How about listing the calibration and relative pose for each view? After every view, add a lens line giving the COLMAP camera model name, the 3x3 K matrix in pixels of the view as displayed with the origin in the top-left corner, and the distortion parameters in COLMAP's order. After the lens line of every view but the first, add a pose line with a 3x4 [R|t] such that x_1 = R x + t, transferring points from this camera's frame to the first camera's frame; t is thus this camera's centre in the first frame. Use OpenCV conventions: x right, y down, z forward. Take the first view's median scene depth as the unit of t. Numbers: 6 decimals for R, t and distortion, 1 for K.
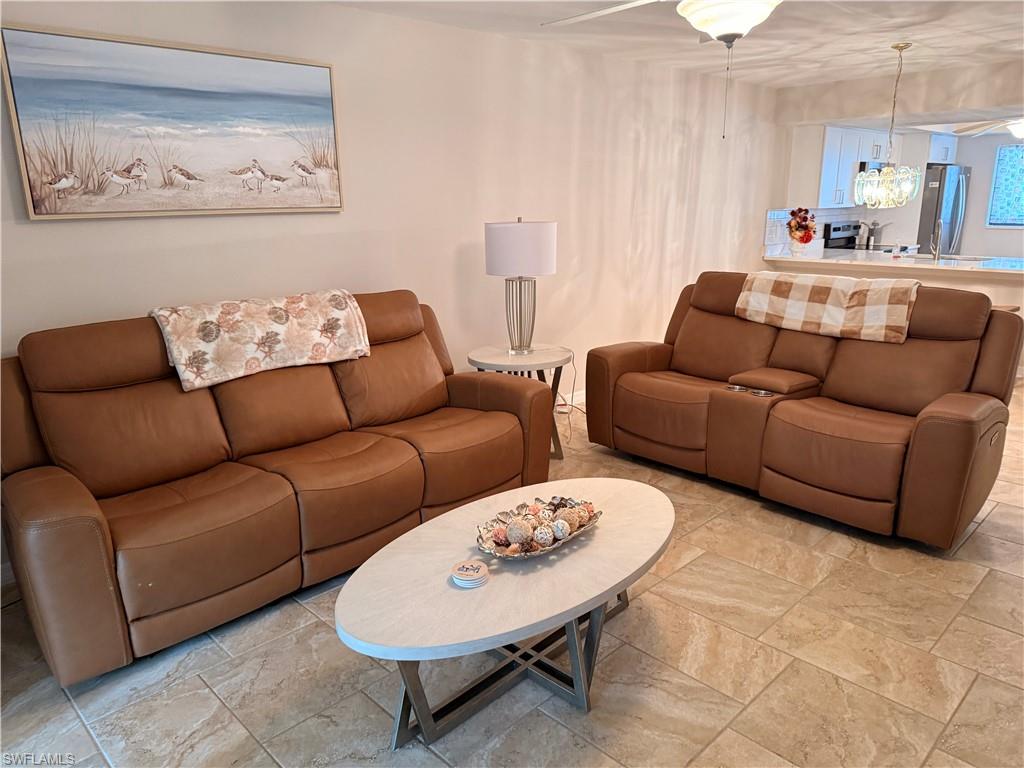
lens RADIAL K [[710.5, 0, 512.0], [0, 710.5, 384.0], [0, 0, 1]] dist [0.037130, -0.049578]
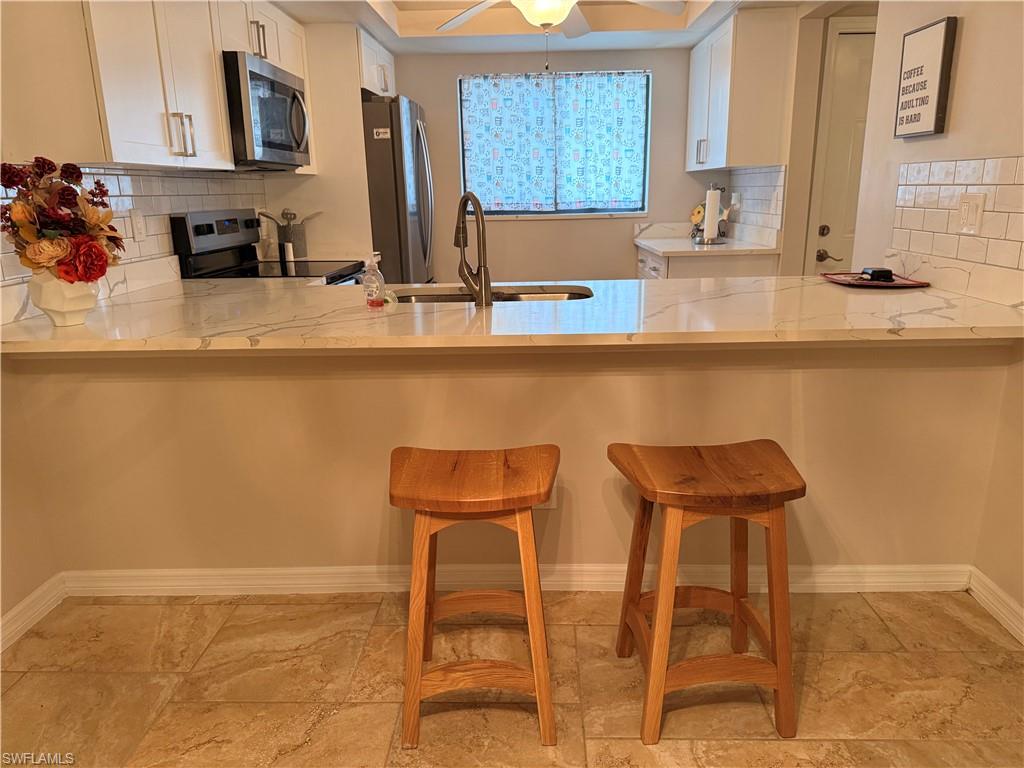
lens RADIAL K [[710.5, 0, 512.0], [0, 710.5, 384.0], [0, 0, 1]] dist [0.037130, -0.049578]
pose [[0.714585, -0.183197, 0.675135, 0.510350], [0.185498, 0.980174, 0.069632, -0.223146], [-0.674507, 0.075478, 0.734400, 1.043962]]
